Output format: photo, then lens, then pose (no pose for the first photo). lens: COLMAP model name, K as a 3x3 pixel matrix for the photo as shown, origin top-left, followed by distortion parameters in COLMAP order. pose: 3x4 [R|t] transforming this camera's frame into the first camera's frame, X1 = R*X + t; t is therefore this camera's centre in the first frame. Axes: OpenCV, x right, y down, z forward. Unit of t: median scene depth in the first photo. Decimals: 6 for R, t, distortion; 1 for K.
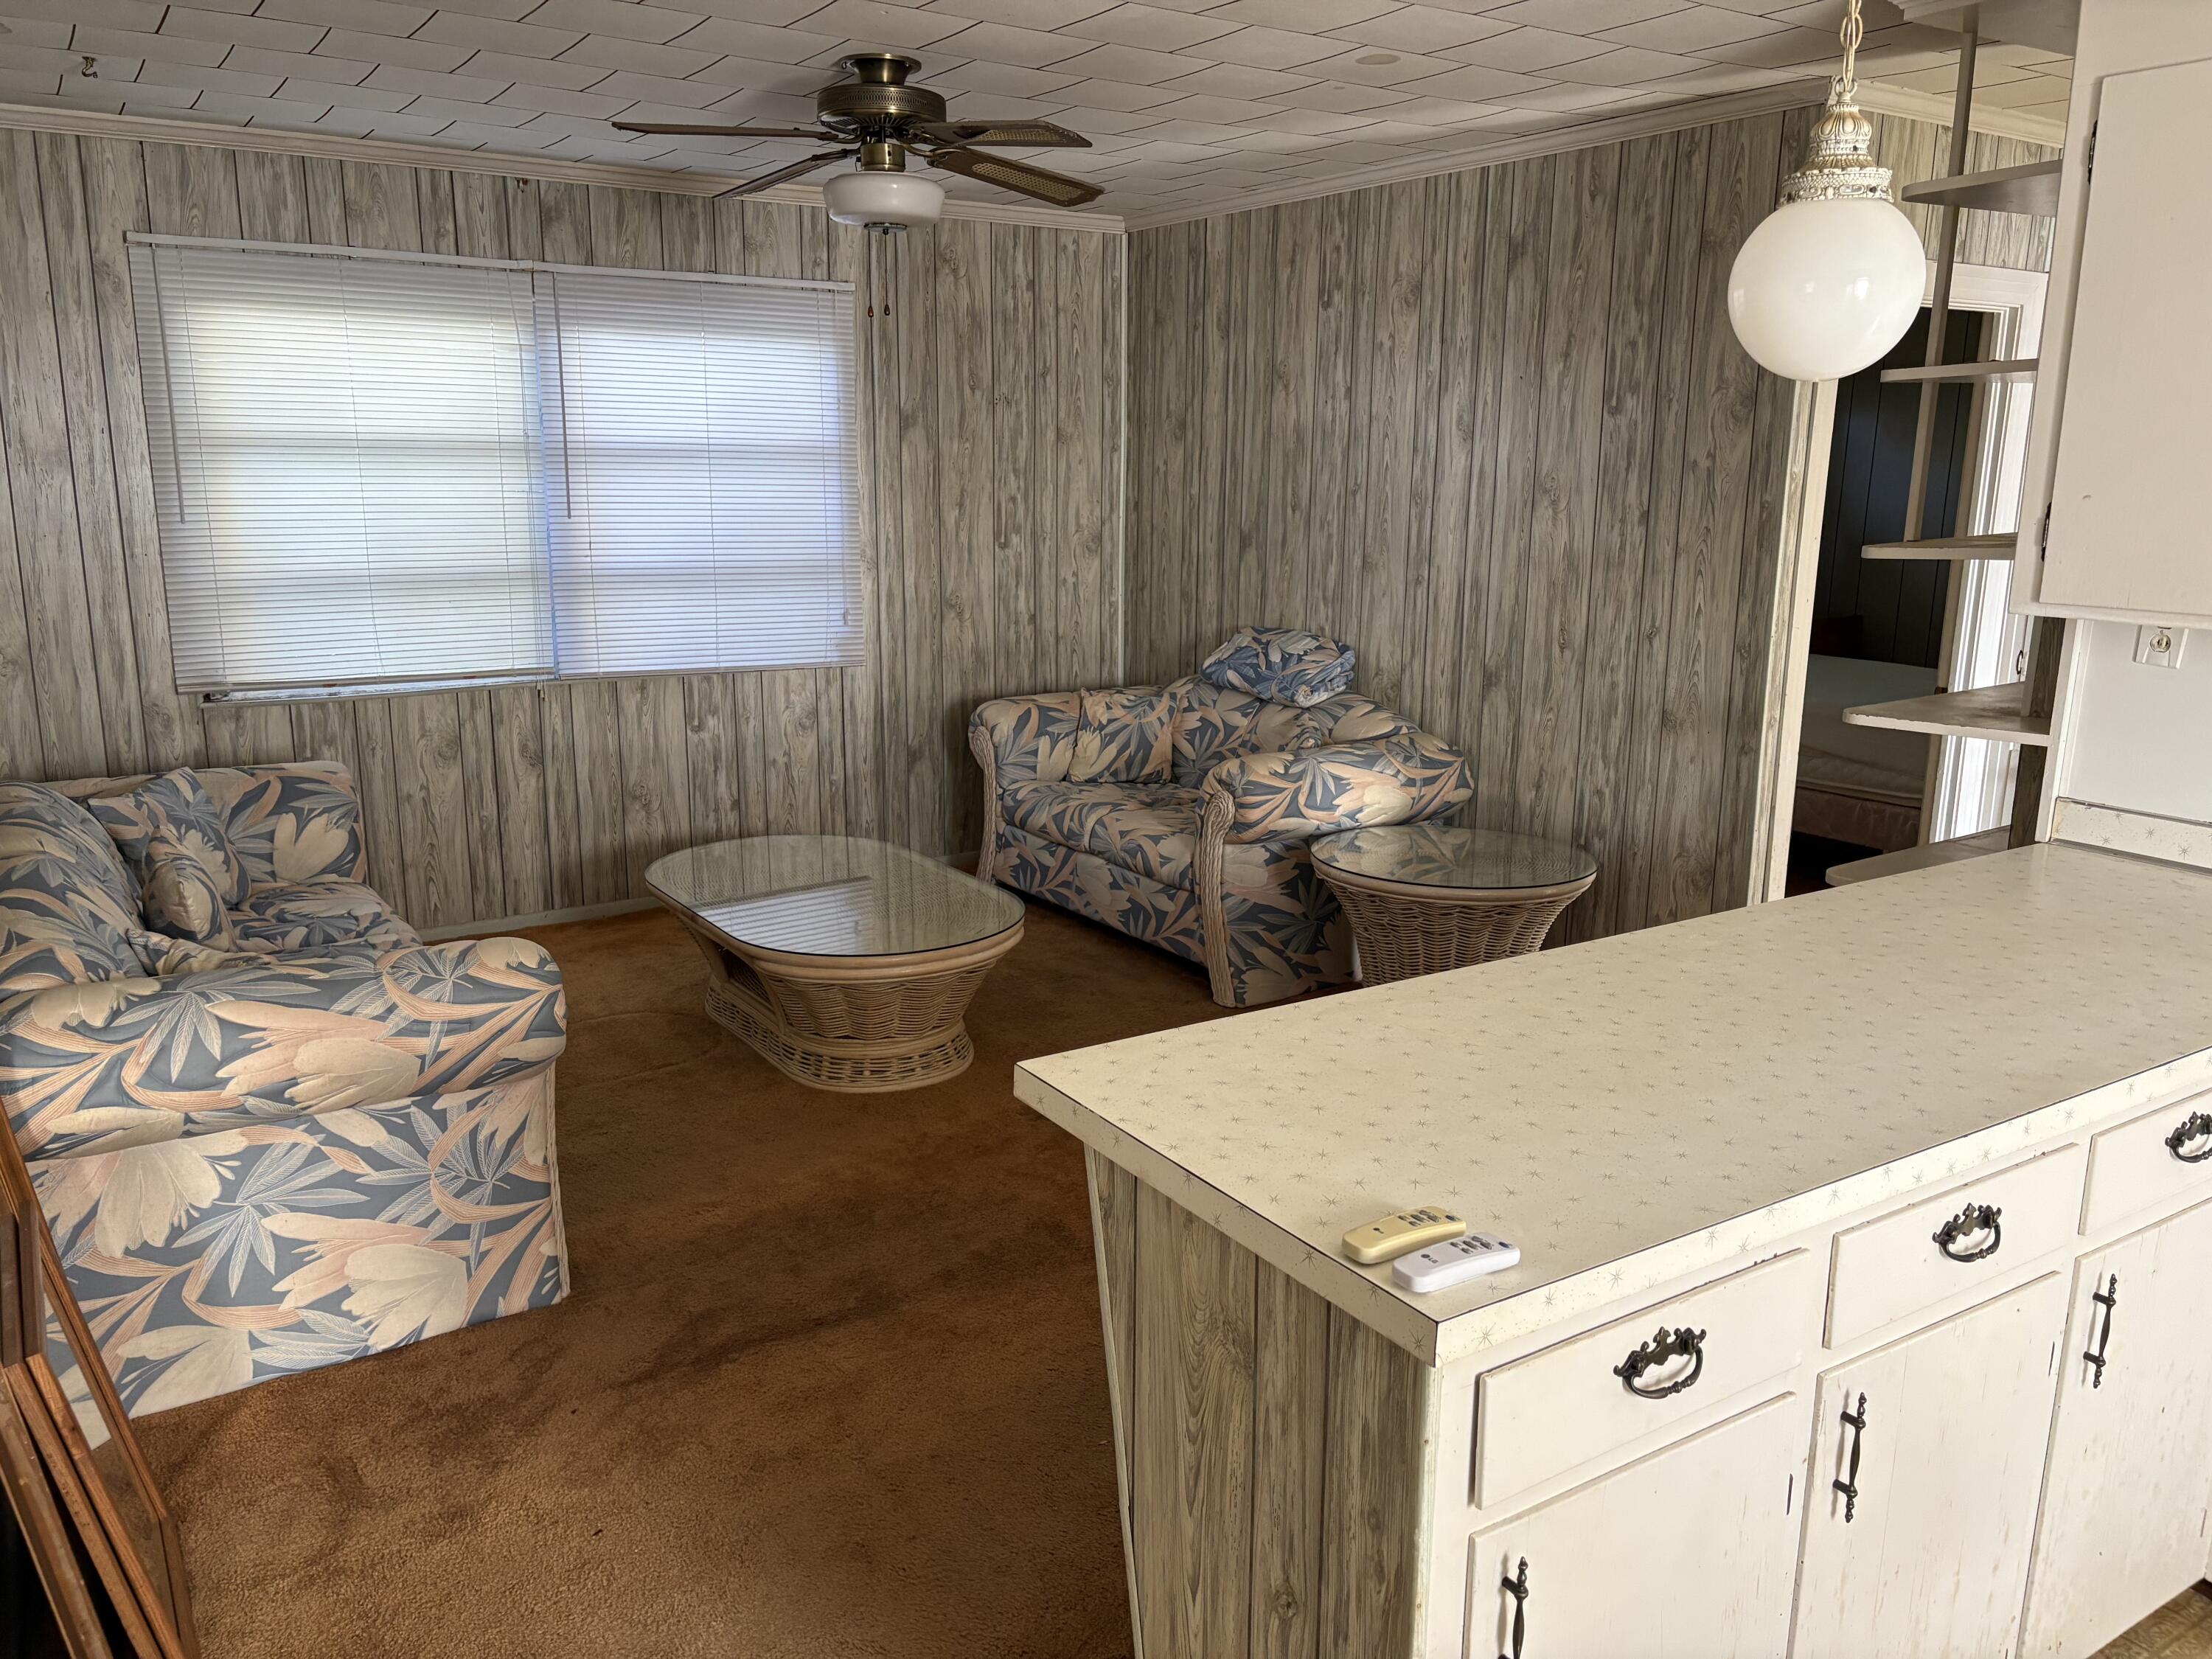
lens RADIAL K [[1696.6, 0, 1106.9], [0, 1696.6, 823.7], [0, 0, 1]] dist [0.011310, 0.007158]
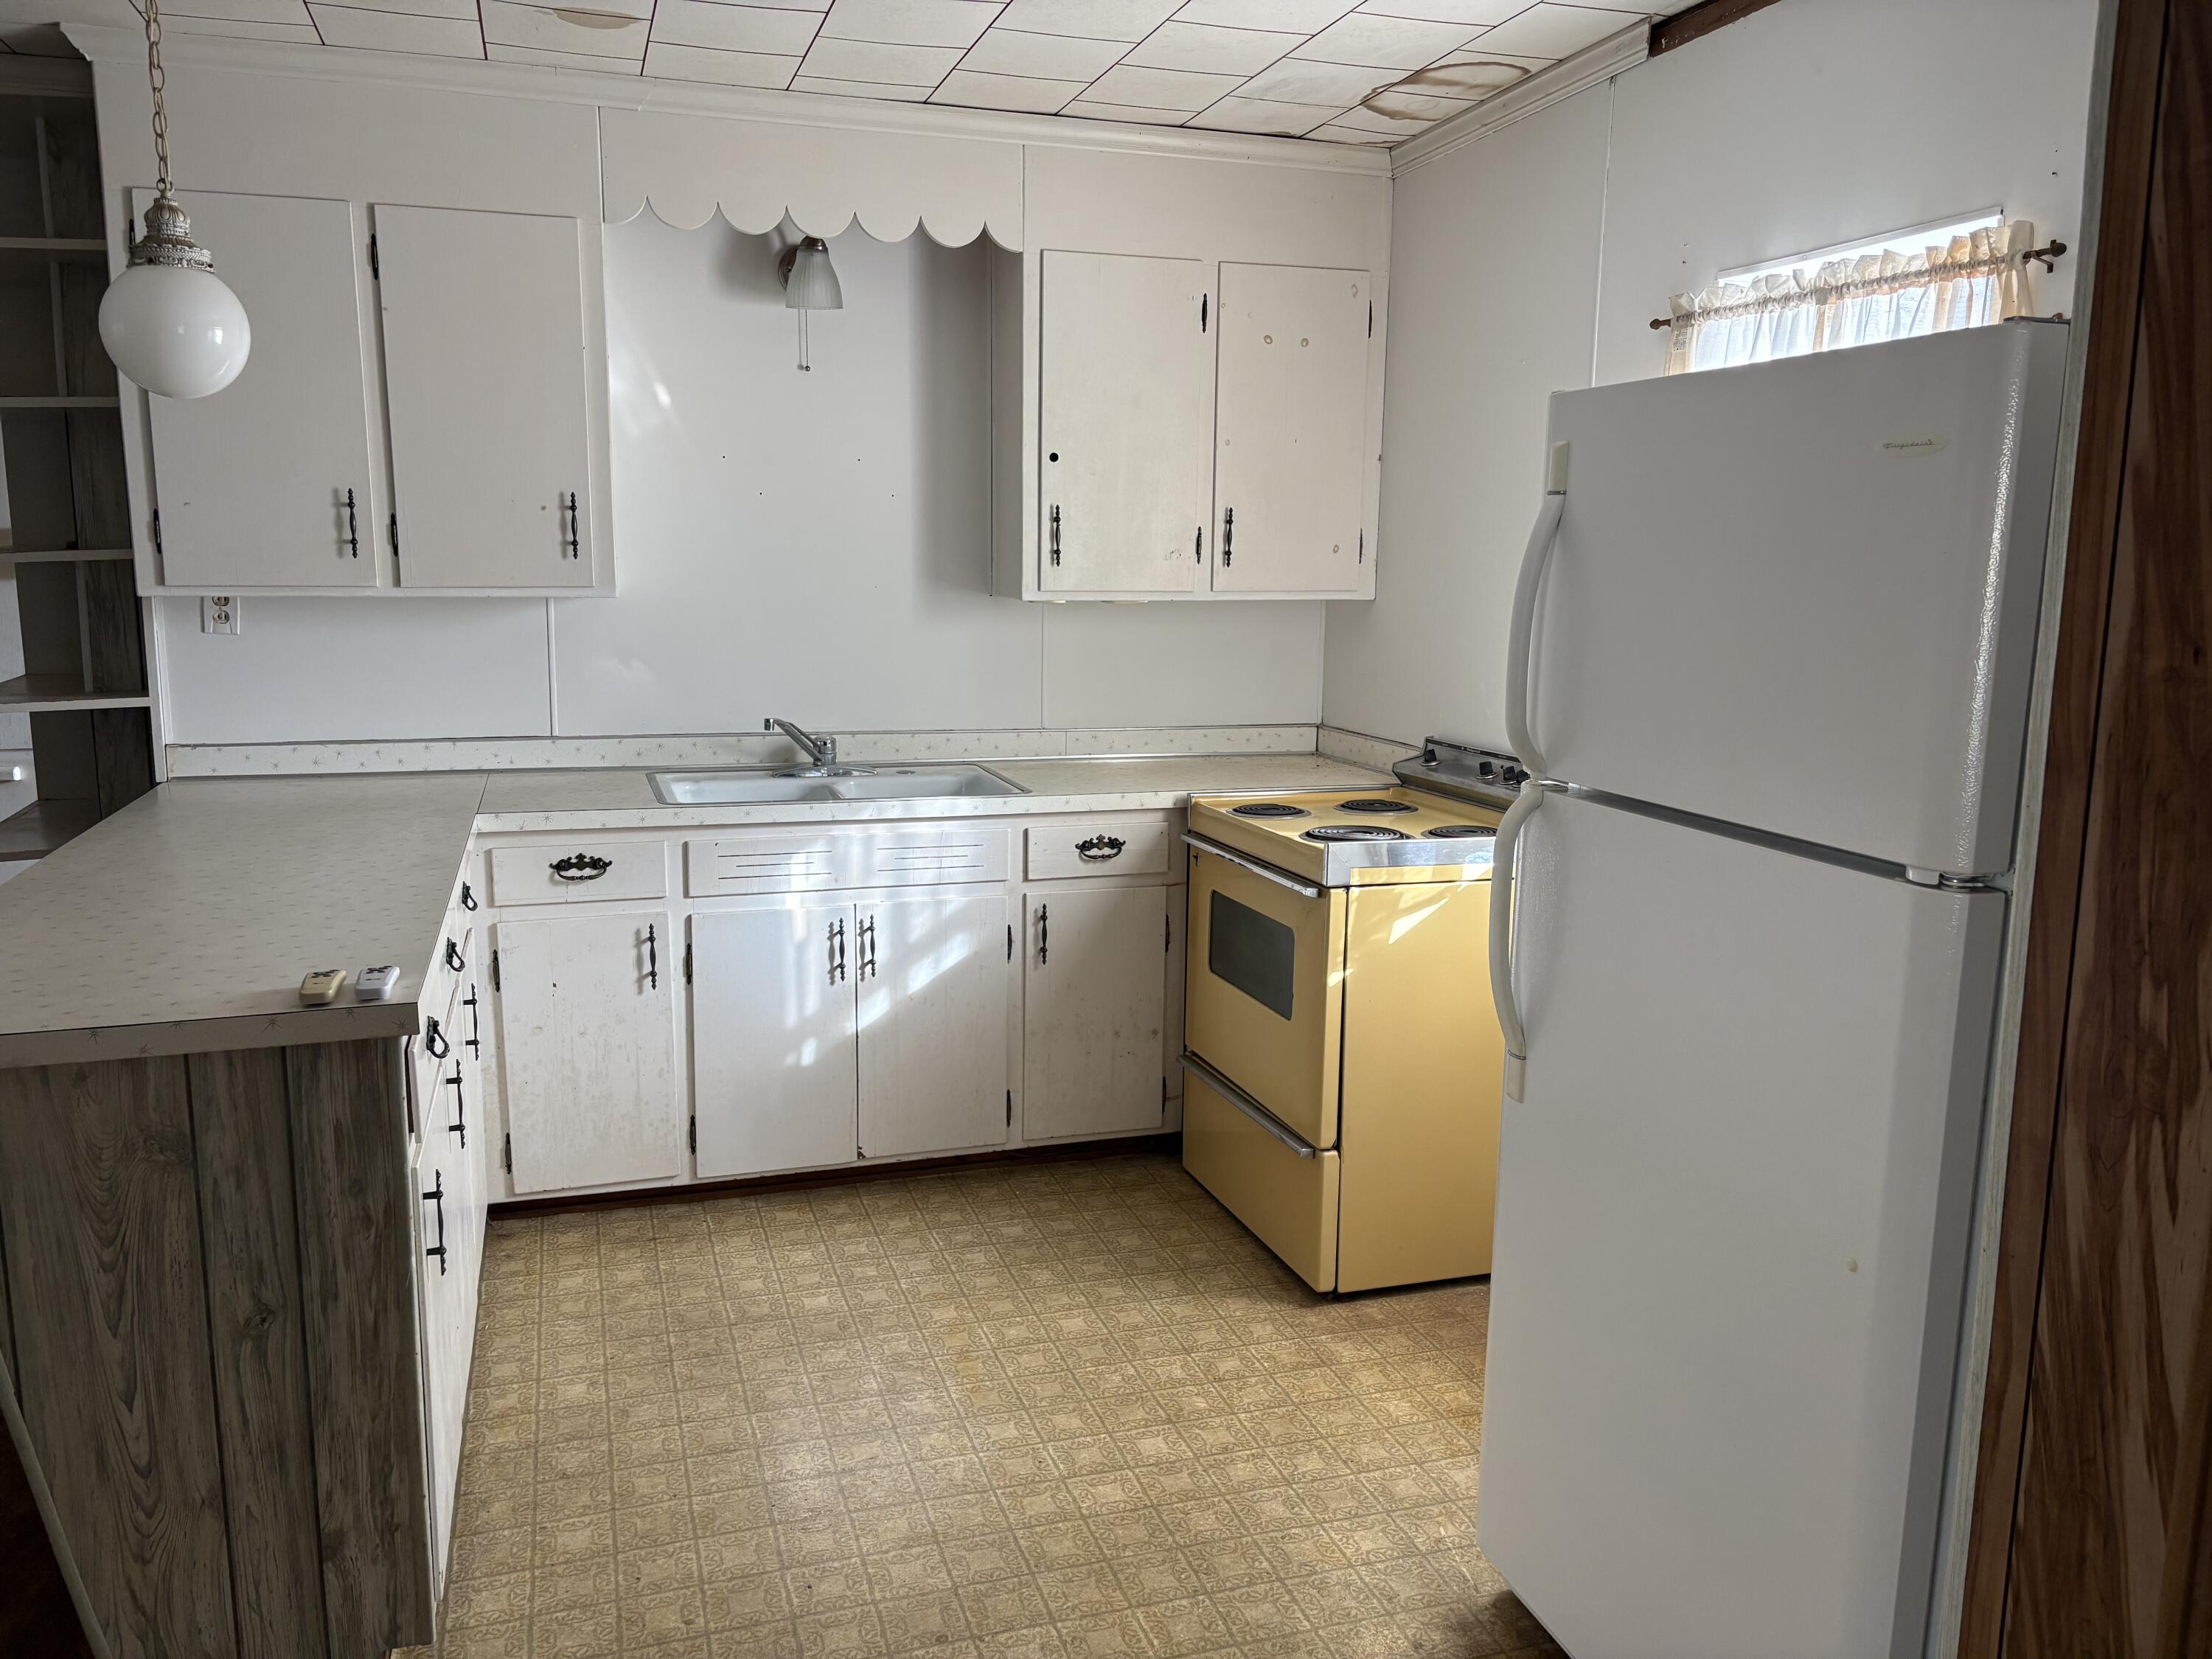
lens RADIAL K [[1696.6, 0, 1106.5], [0, 1696.6, 826.0], [0, 0, 1]] dist [0.011310, 0.007158]
pose [[0.274990, -0.168320, 0.946599, -0.918513], [0.202753, 0.972567, 0.114037, 0.080558], [-0.939825, 0.160567, 0.301573, -0.052960]]
